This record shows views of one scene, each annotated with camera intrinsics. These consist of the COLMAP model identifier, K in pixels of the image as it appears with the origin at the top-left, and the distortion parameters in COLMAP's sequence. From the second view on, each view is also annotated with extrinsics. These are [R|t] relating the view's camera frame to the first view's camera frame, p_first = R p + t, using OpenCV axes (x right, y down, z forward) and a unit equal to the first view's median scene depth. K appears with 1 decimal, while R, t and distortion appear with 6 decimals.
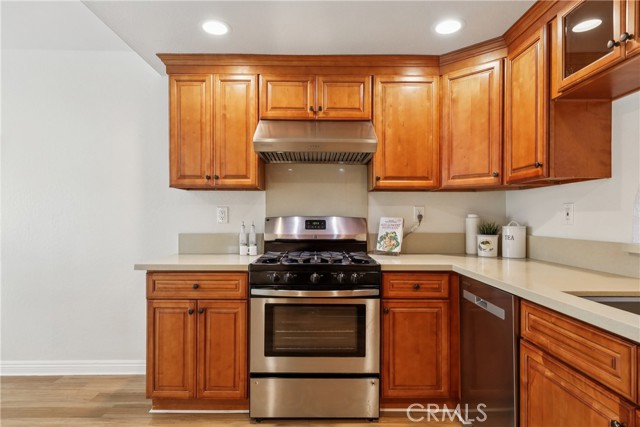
lens RADIAL K [[359.1, 0, 313.0], [0, 359.1, 221.4], [0, 0, 1]] dist [0.002280, 0.000051]
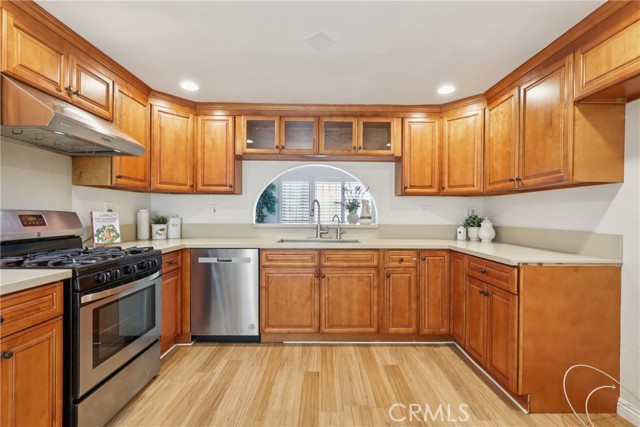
lens RADIAL K [[306.9, 0, 320.4], [0, 306.9, 214.2], [0, 0, 1]] dist [0.022496, -0.001192]
pose [[-0.006517, -0.003871, 0.999971, -0.773219], [0.004862, 0.999981, 0.003903, -0.004340], [-0.999967, 0.004888, -0.006498, 0.382026]]
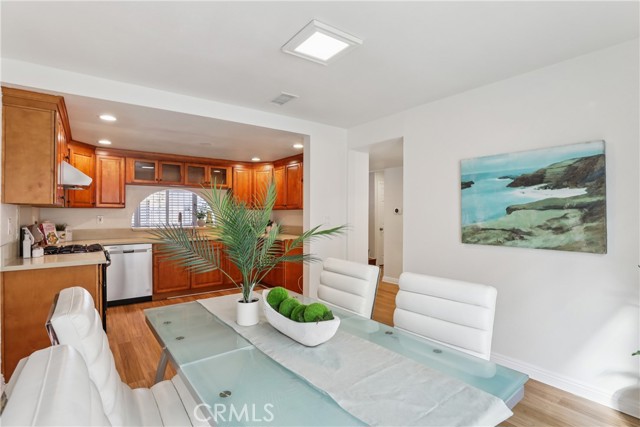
lens RADIAL K [[325.4, 0, 320.2], [0, 325.4, 213.8], [0, 0, 1]] dist [-0.023827, 0.003813]
pose [[-0.589228, -0.003845, 0.807958, -1.807695], [0.007893, 0.999914, 0.010515, -0.065003], [-0.807928, 0.012573, -0.589147, 0.917697]]
